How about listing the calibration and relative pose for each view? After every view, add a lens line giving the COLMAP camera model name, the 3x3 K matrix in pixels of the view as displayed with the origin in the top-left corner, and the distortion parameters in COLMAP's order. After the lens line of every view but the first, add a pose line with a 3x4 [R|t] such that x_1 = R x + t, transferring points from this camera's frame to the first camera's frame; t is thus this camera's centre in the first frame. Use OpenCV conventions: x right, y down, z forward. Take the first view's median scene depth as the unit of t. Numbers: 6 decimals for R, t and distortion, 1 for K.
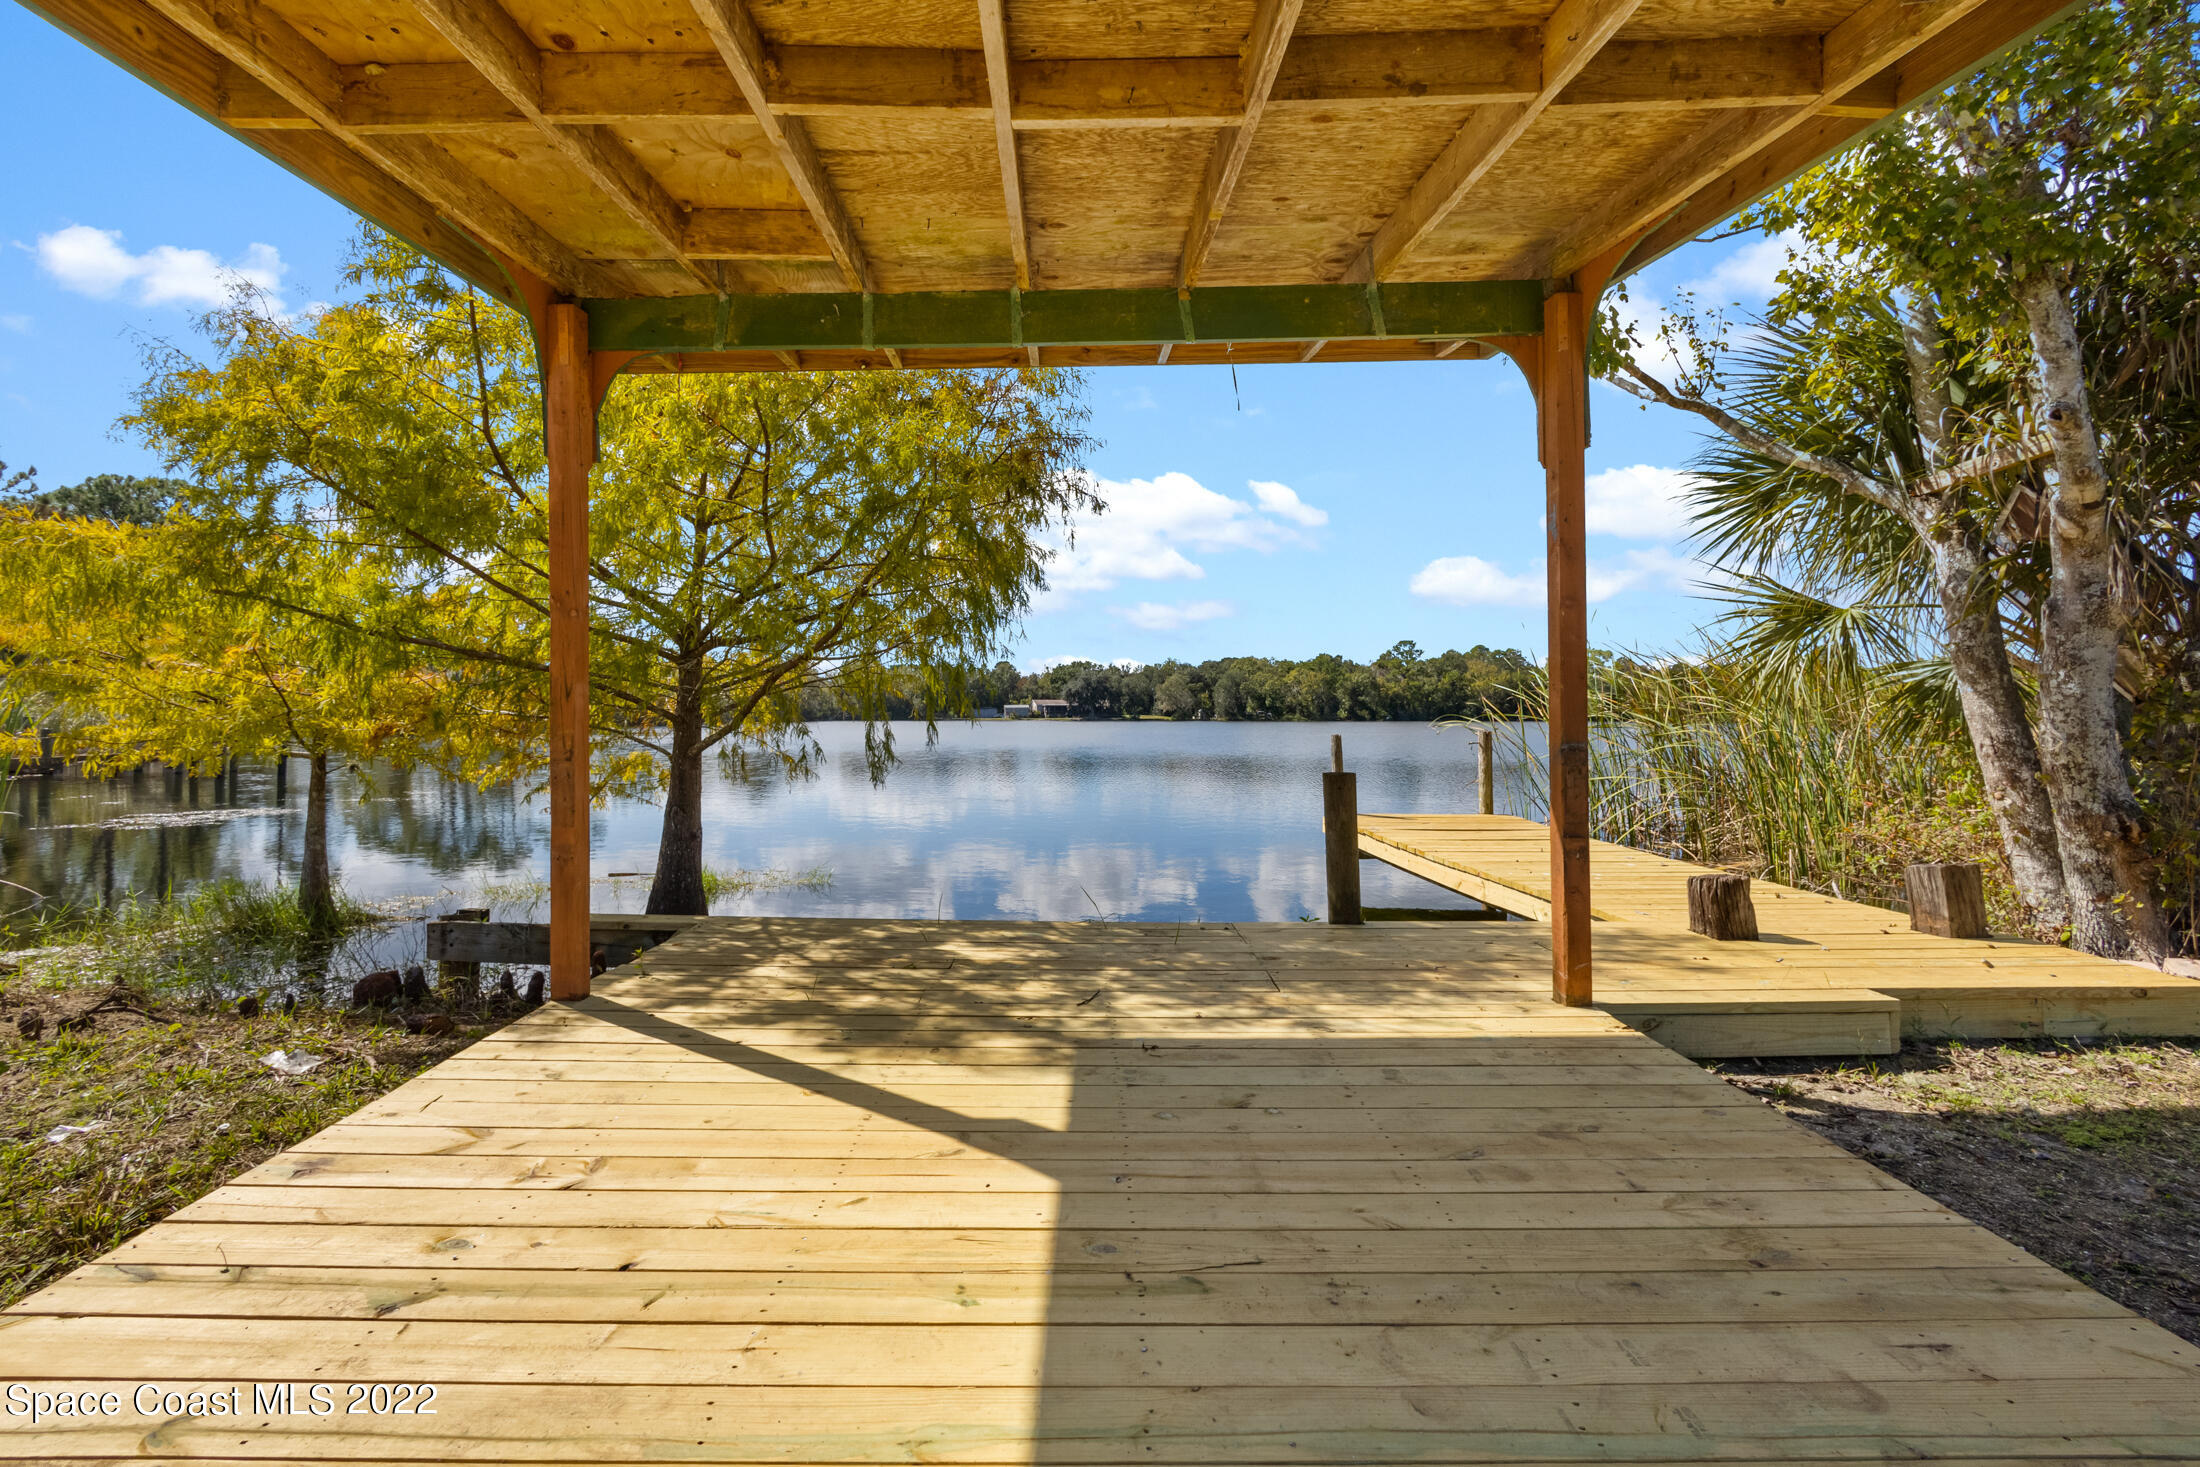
lens RADIAL K [[1023.6, 0, 1096.5], [0, 1023.6, 732.5], [0, 0, 1]] dist [-0.017205, -0.001284]
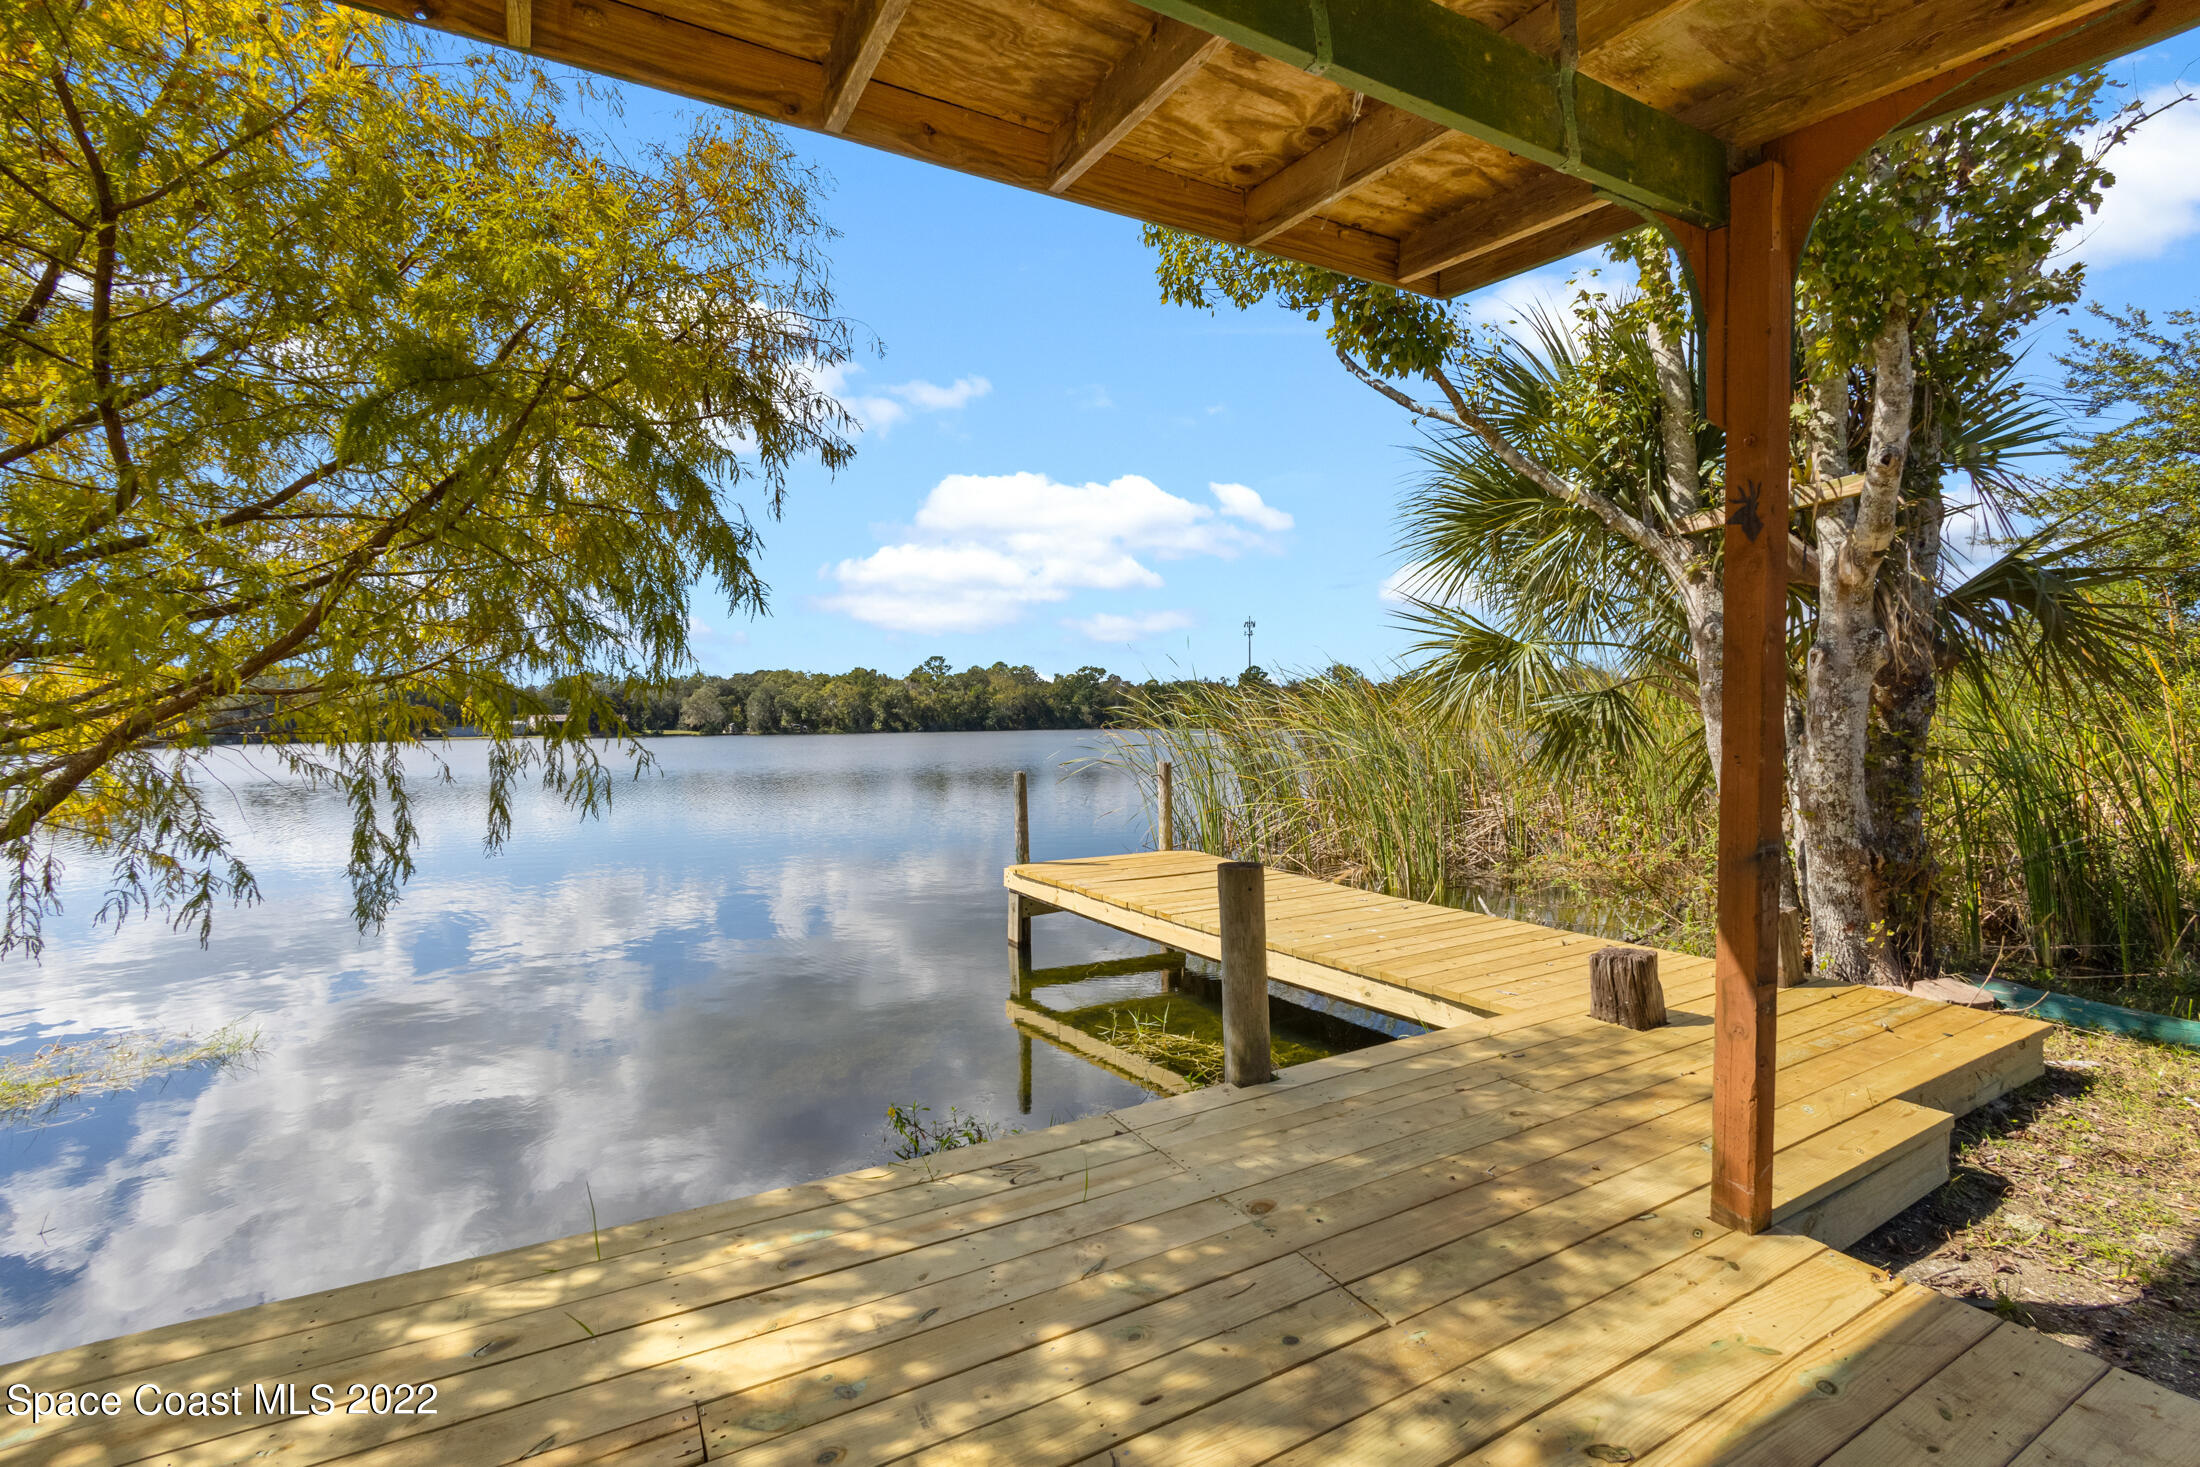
lens RADIAL K [[947.0, 0, 1105.3], [0, 947.0, 719.5], [0, 0, 1]] dist [-0.004604, 0.000228]
pose [[0.878265, -0.010739, 0.478055, -0.104224], [0.020627, 0.999668, -0.015439, -0.035338], [-0.477730, 0.023420, 0.878194, 0.327378]]
